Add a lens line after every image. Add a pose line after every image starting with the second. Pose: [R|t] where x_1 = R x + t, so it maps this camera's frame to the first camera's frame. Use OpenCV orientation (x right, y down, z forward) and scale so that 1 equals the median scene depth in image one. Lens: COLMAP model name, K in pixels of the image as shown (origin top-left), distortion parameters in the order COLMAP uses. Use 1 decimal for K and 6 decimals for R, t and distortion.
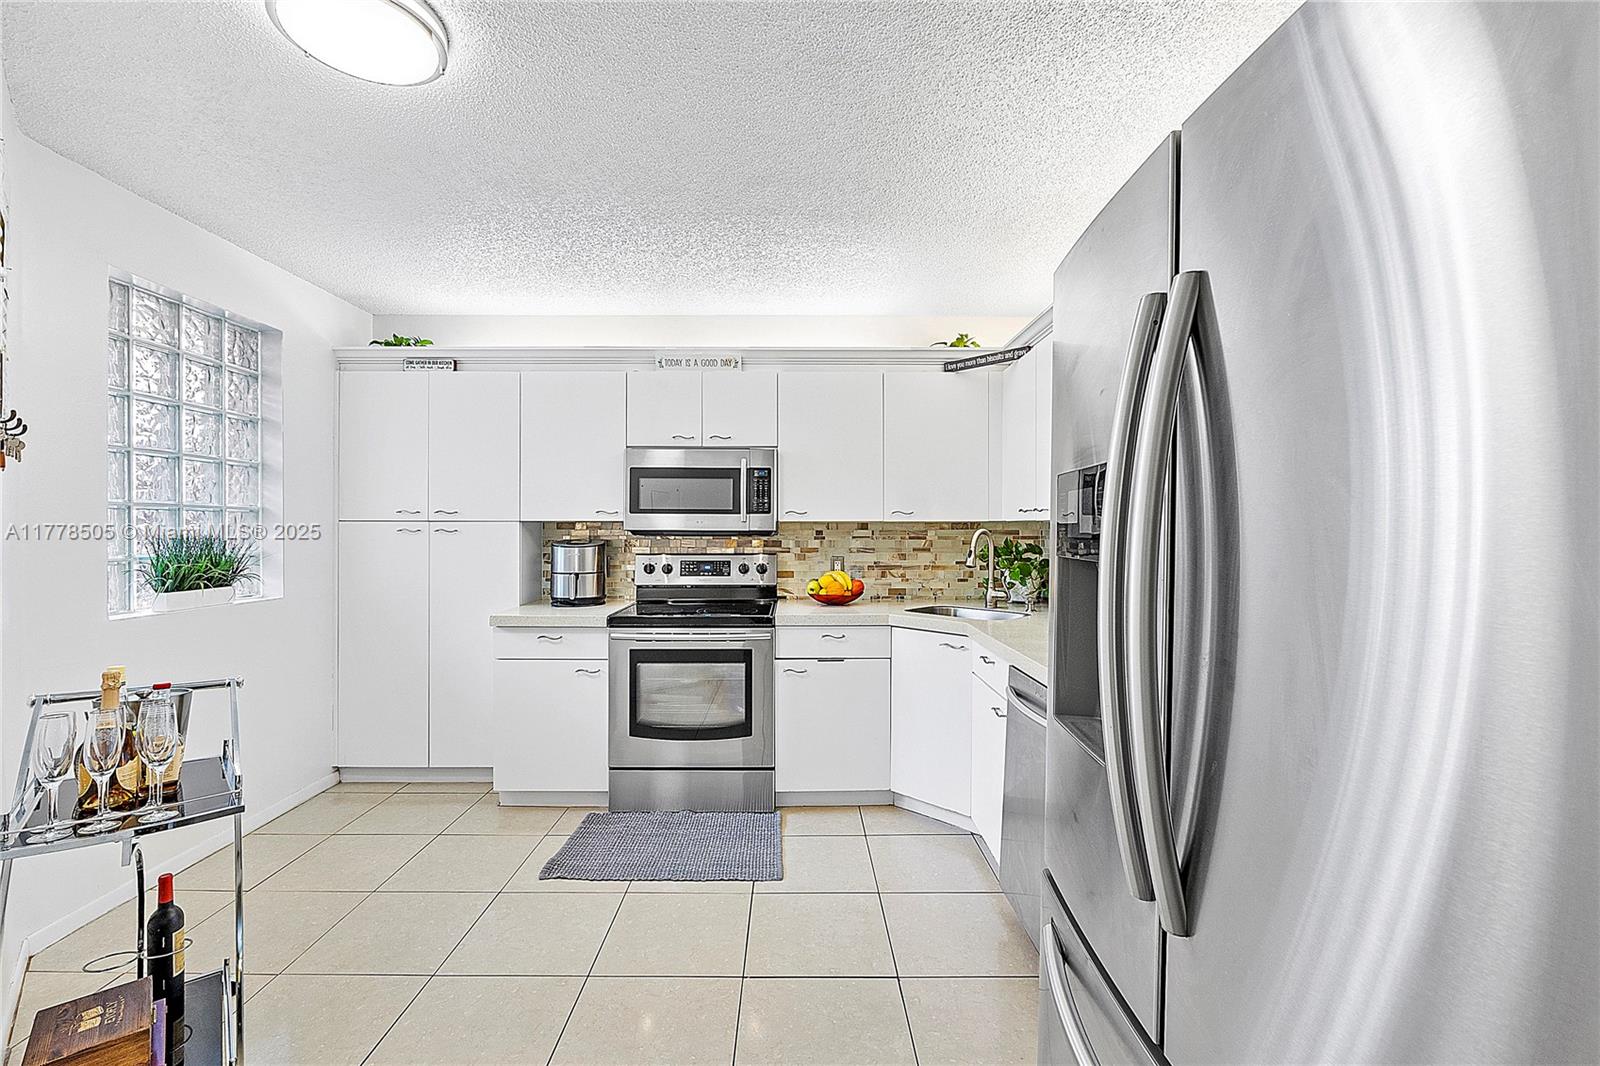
lens RADIAL K [[684.4, 0, 803.4], [0, 684.4, 535.2], [0, 0, 1]] dist [-0.004834, -0.000690]
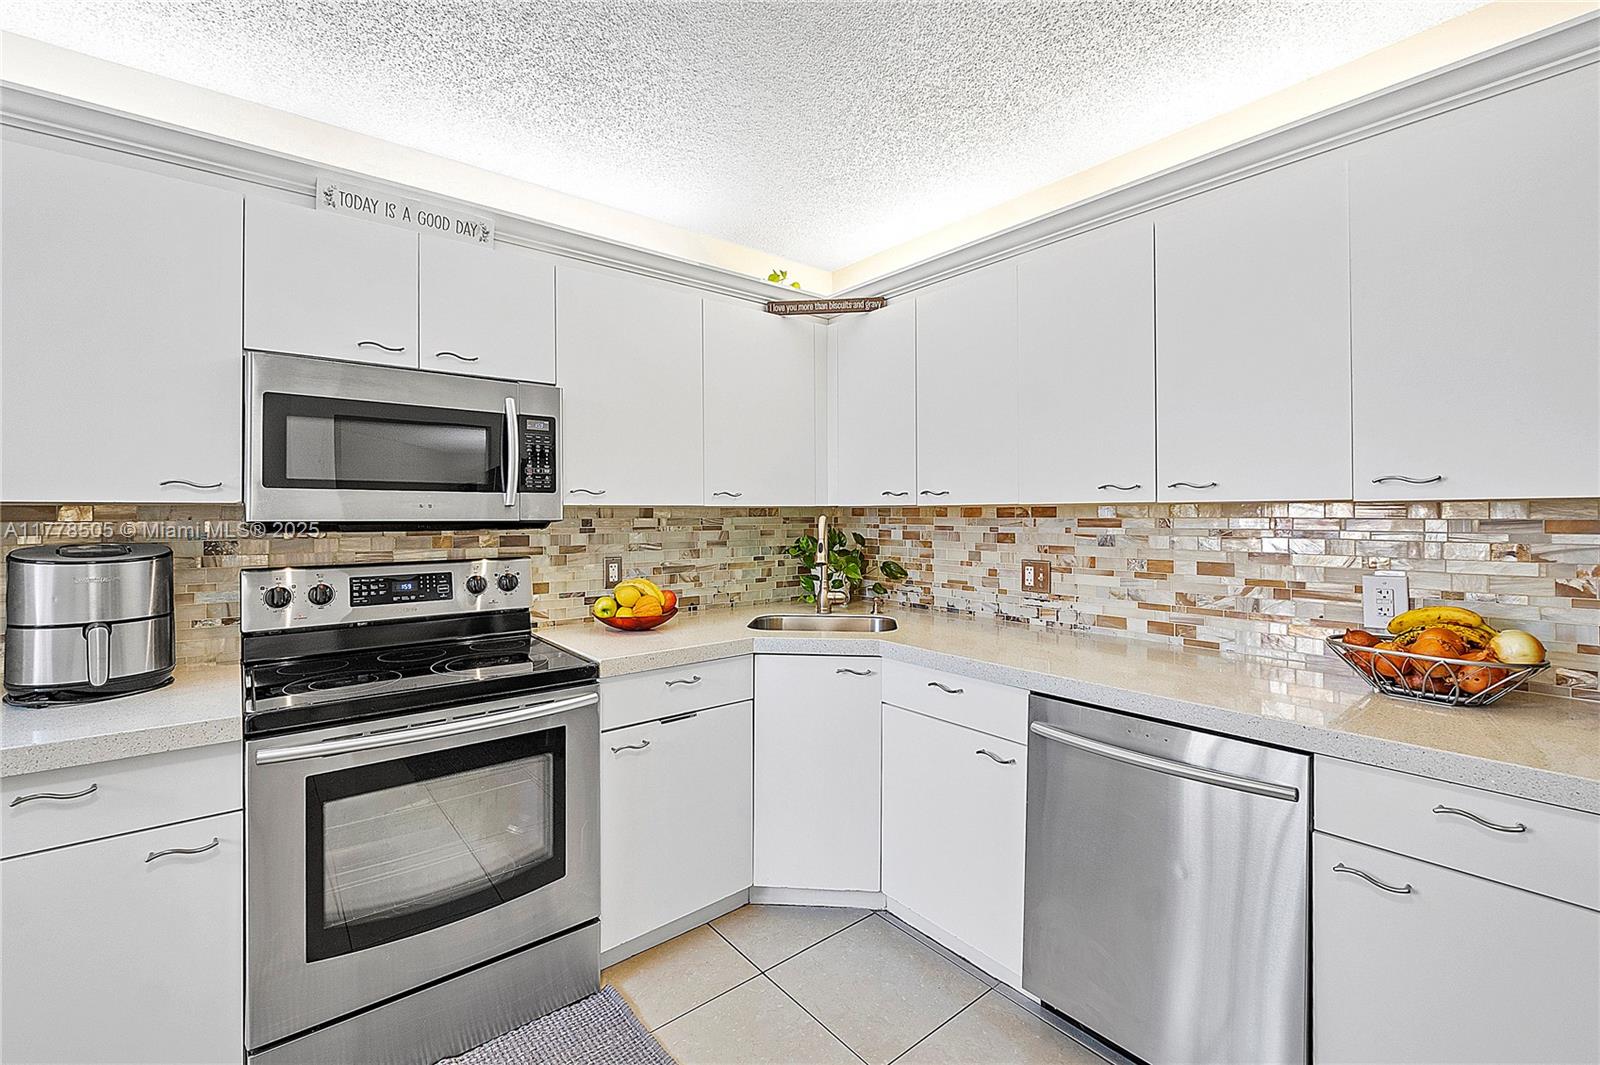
lens RADIAL K [[684.4, 0, 797.3], [0, 684.4, 512.2], [0, 0, 1]] dist [-0.004834, -0.000690]
pose [[0.776031, -0.001753, 0.630692, -0.245253], [0.009918, 0.999906, -0.009424, -0.005744], [-0.630617, 0.013568, 0.775976, 0.363804]]
